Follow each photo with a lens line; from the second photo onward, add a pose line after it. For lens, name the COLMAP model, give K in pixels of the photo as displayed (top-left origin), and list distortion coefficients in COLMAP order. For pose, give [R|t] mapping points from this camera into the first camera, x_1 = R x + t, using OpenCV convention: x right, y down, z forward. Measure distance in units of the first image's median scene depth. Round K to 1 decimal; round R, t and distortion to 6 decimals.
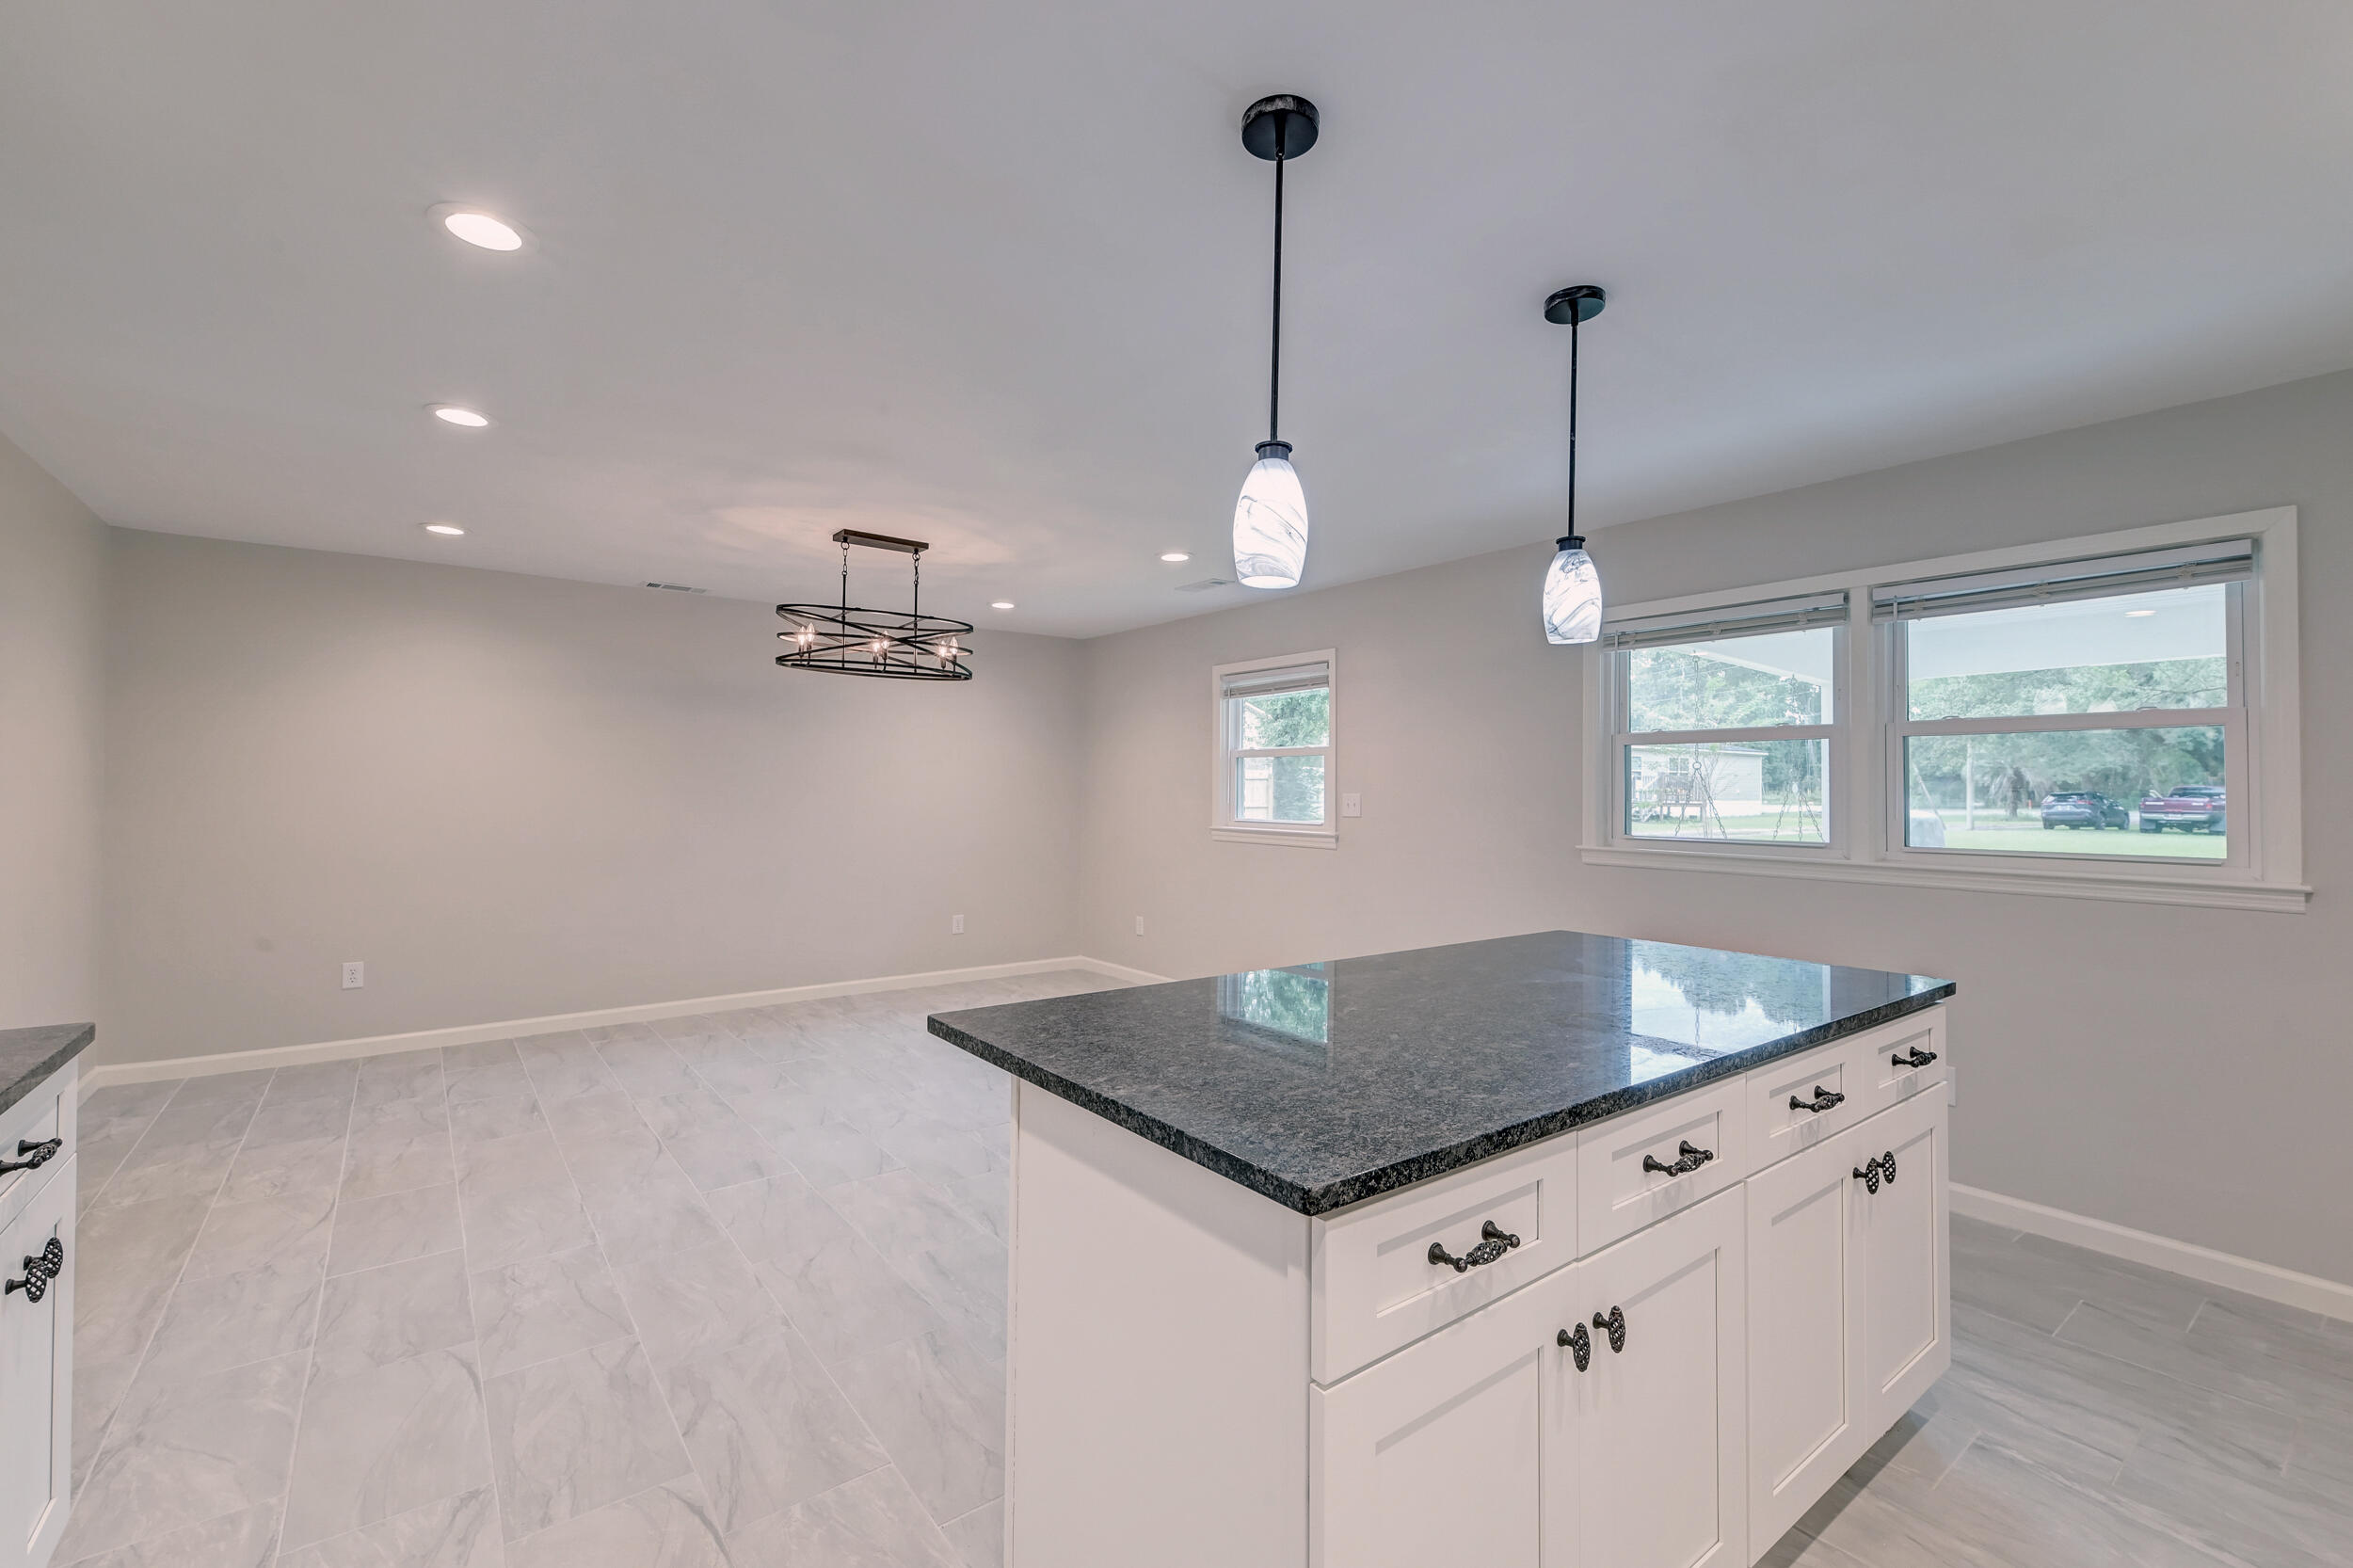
lens RADIAL K [[989.1, 0, 1172.6], [0, 989.1, 779.3], [0, 0, 1]] dist [0.021743, -0.009797]
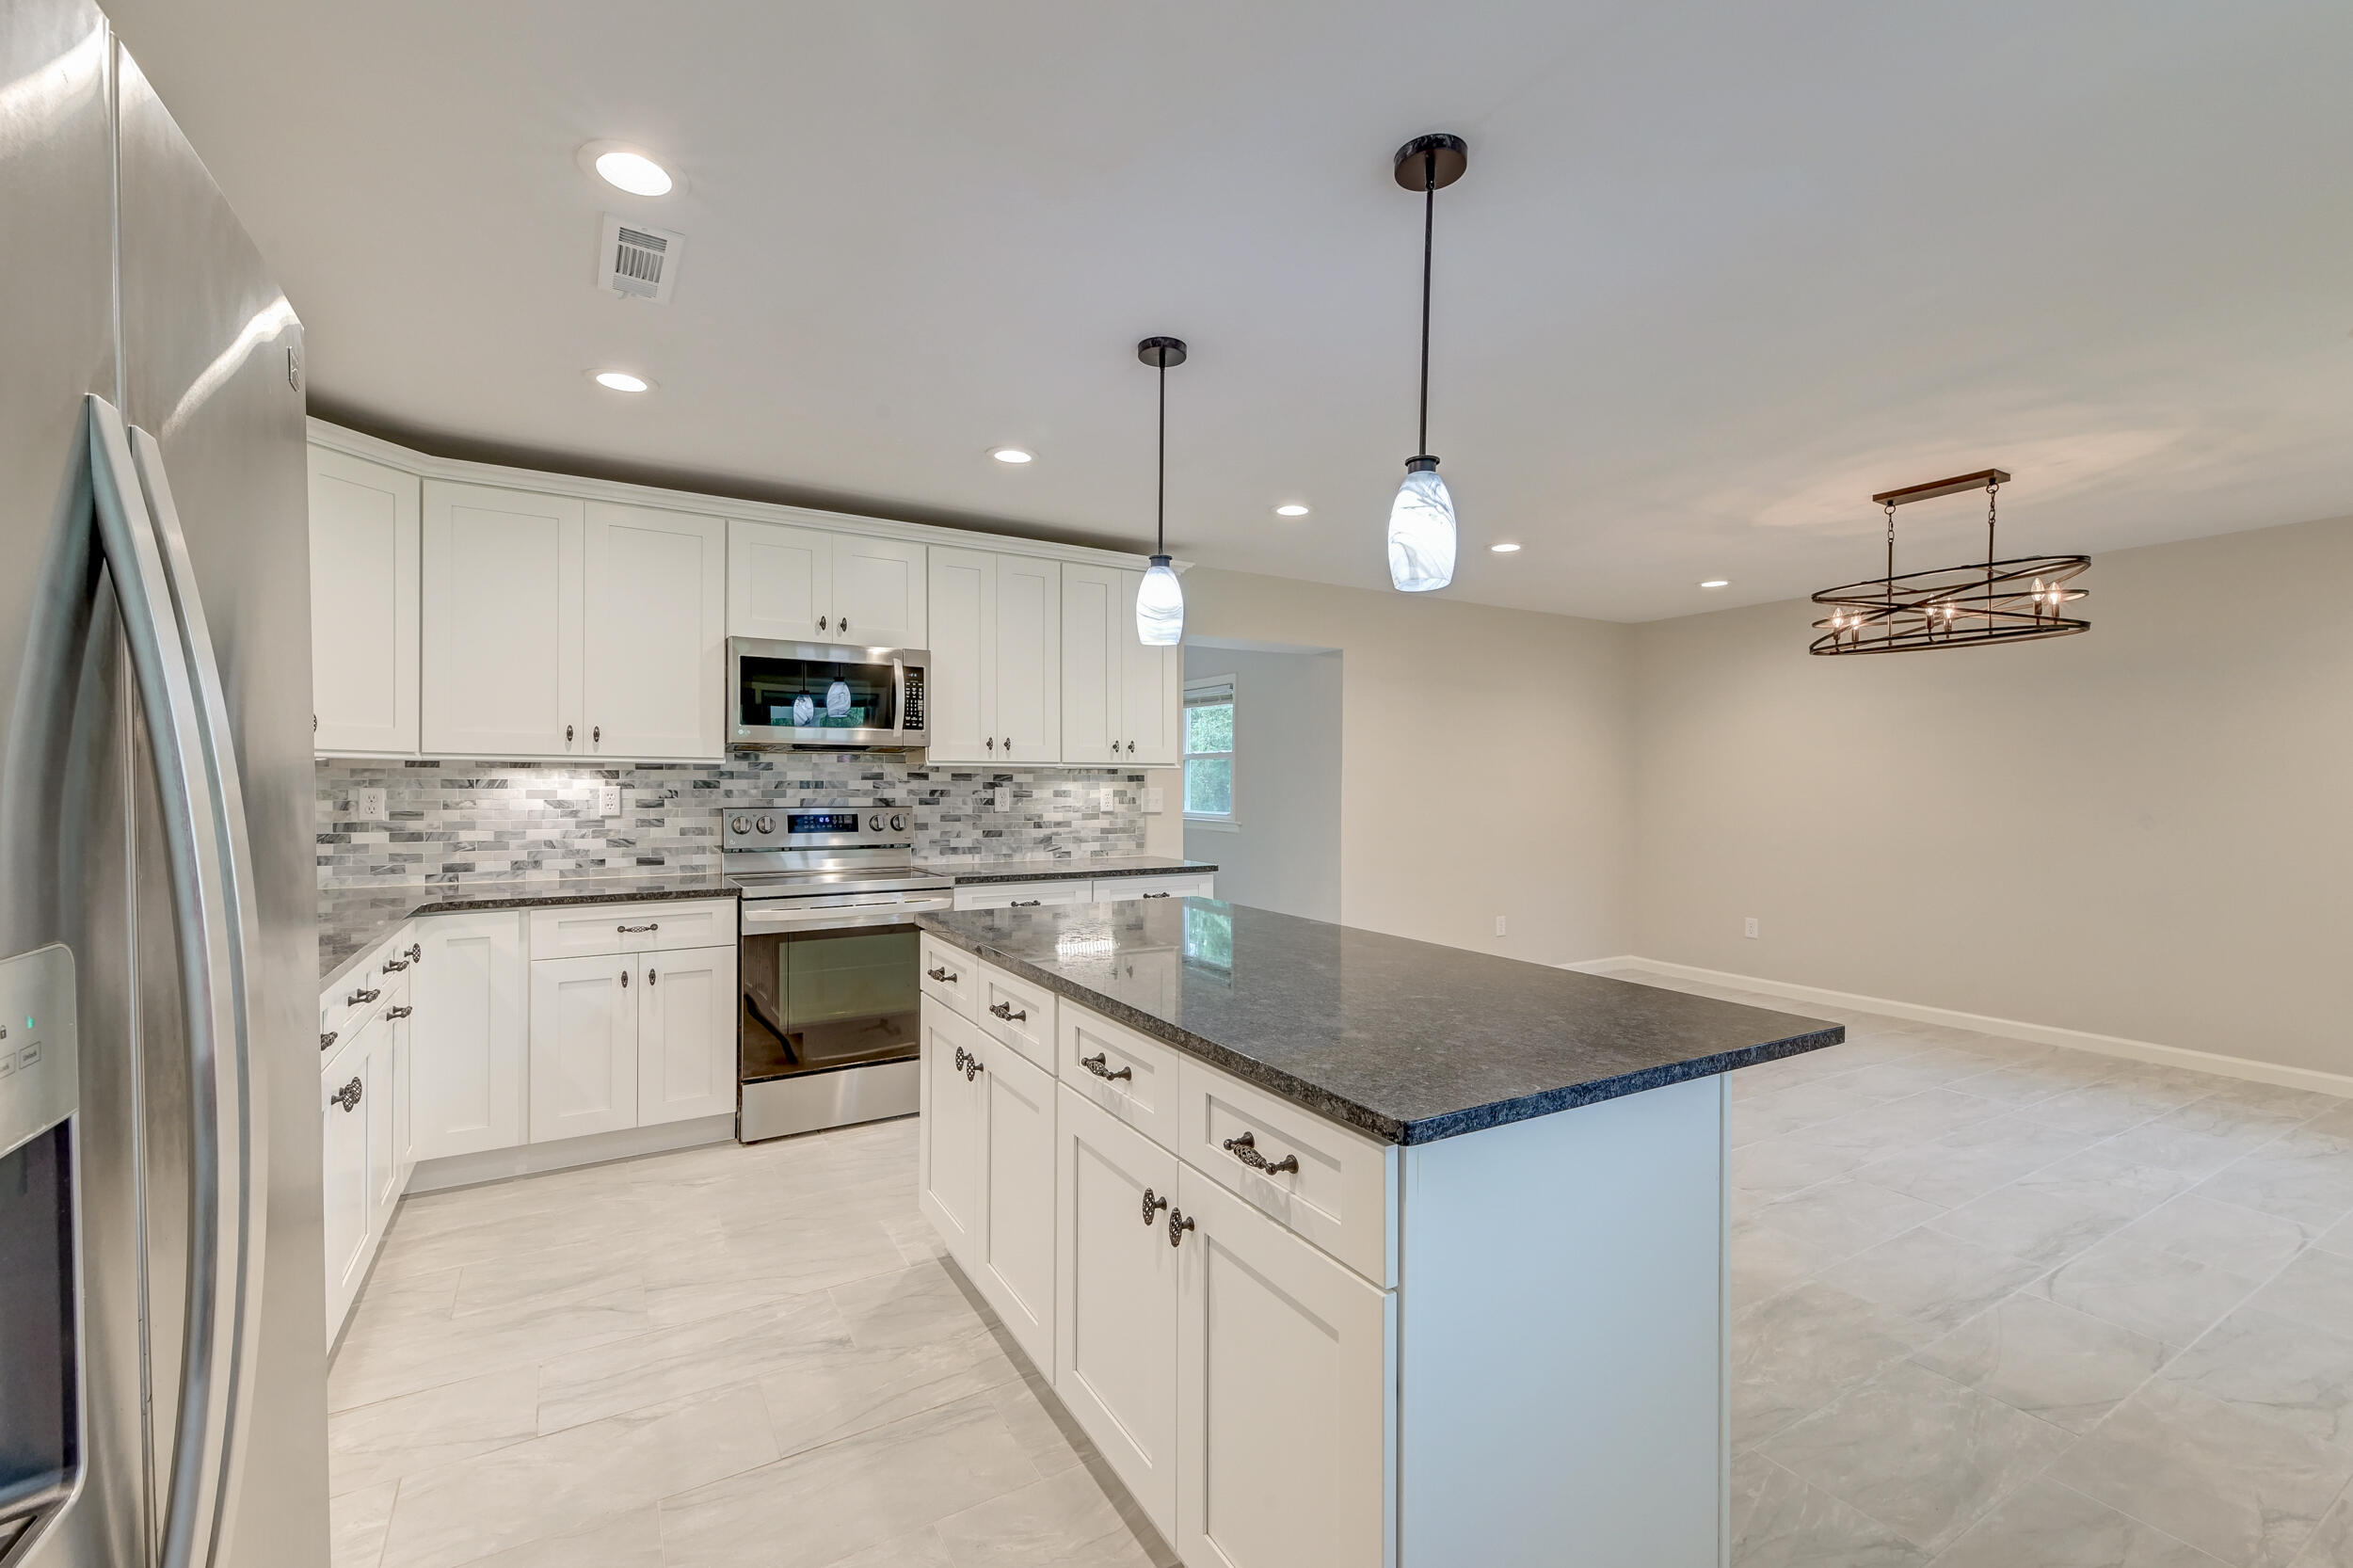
lens RADIAL K [[998.3, 0, 1179.8], [0, 998.3, 782.9], [0, 0, 1]] dist [0.021136, 0.000180]
pose [[-0.115169, -0.008760, -0.993307, 0.846092], [0.004965, 0.999944, -0.009395, 0.021379], [0.993333, -0.006014, -0.115119, 0.606752]]
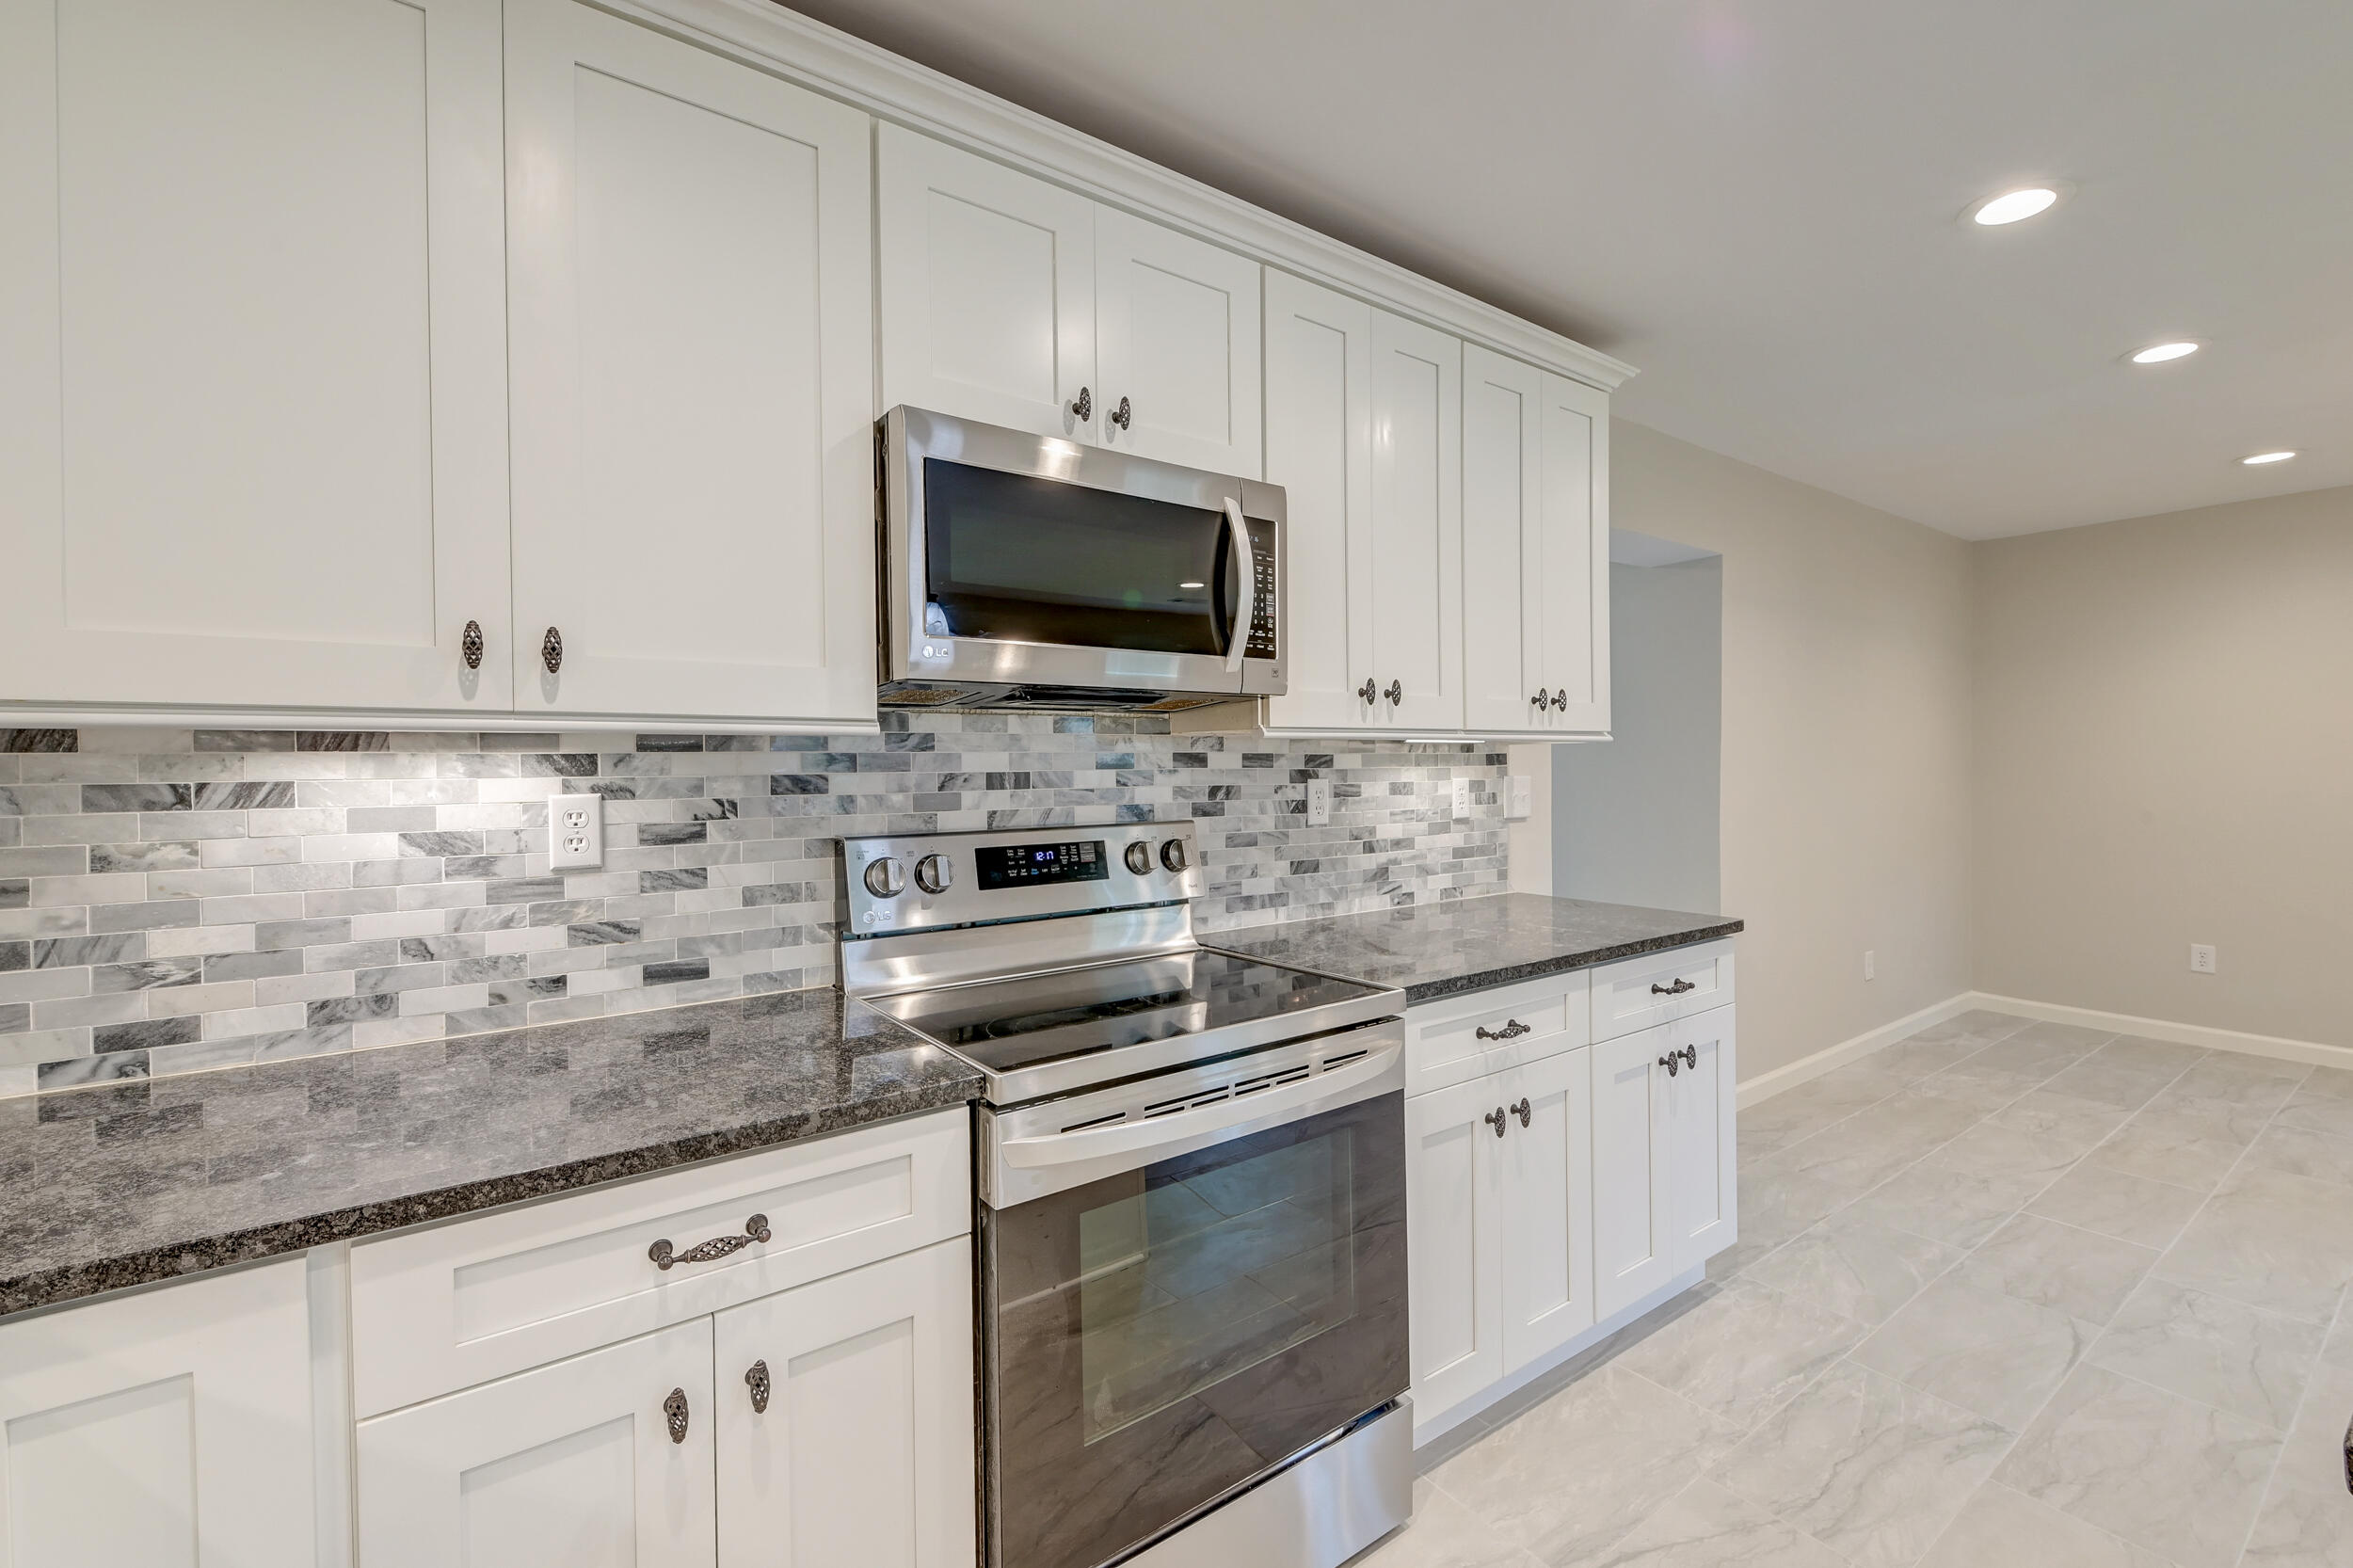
lens RADIAL K [[993.2, 0, 1180.3], [0, 993.2, 774.2], [0, 0, 1]] dist [0.020638, -0.009613]
pose [[-0.025630, 0.003406, -0.999666, 0.213087], [0.017594, 0.999841, 0.002955, 0.005327], [0.999517, -0.017513, -0.025686, 0.102925]]
